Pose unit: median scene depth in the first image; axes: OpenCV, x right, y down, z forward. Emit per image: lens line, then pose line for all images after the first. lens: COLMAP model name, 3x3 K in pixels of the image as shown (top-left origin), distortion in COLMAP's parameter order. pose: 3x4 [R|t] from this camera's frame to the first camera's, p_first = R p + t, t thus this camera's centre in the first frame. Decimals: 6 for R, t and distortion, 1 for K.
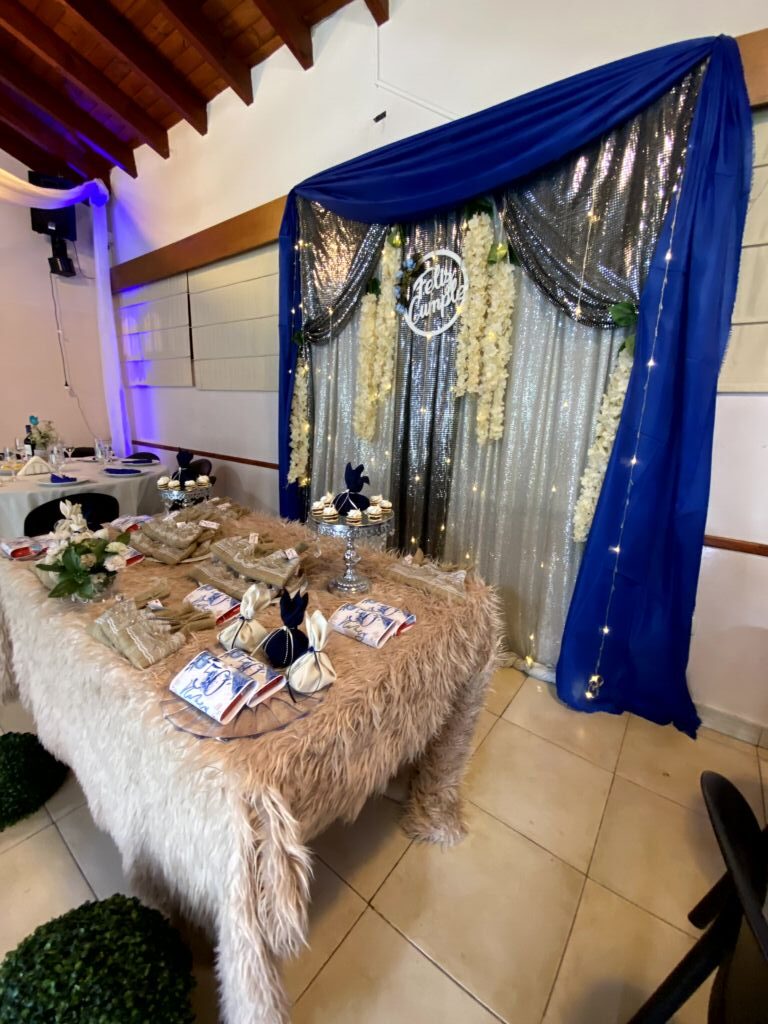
lens RADIAL K [[418.2, 0, 381.6], [0, 418.2, 507.4], [0, 0, 1]] dist [0.005368, -0.012446]
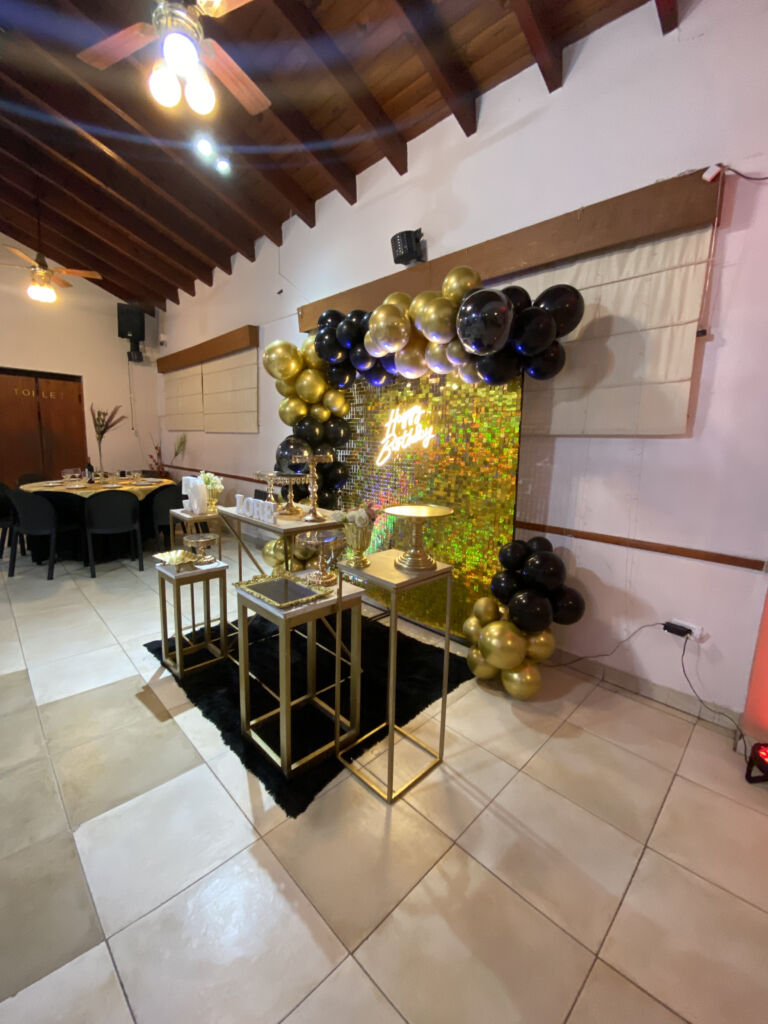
lens RADIAL K [[418.2, 0, 386.4], [0, 418.2, 504.4], [0, 0, 1]] dist [0.005368, -0.012446]
pose [[0.991877, 0.011426, -0.126687, 0.419000], [-0.023918, 0.994945, -0.097527, 0.124617], [0.124932, 0.099765, 0.987137, -0.428192]]
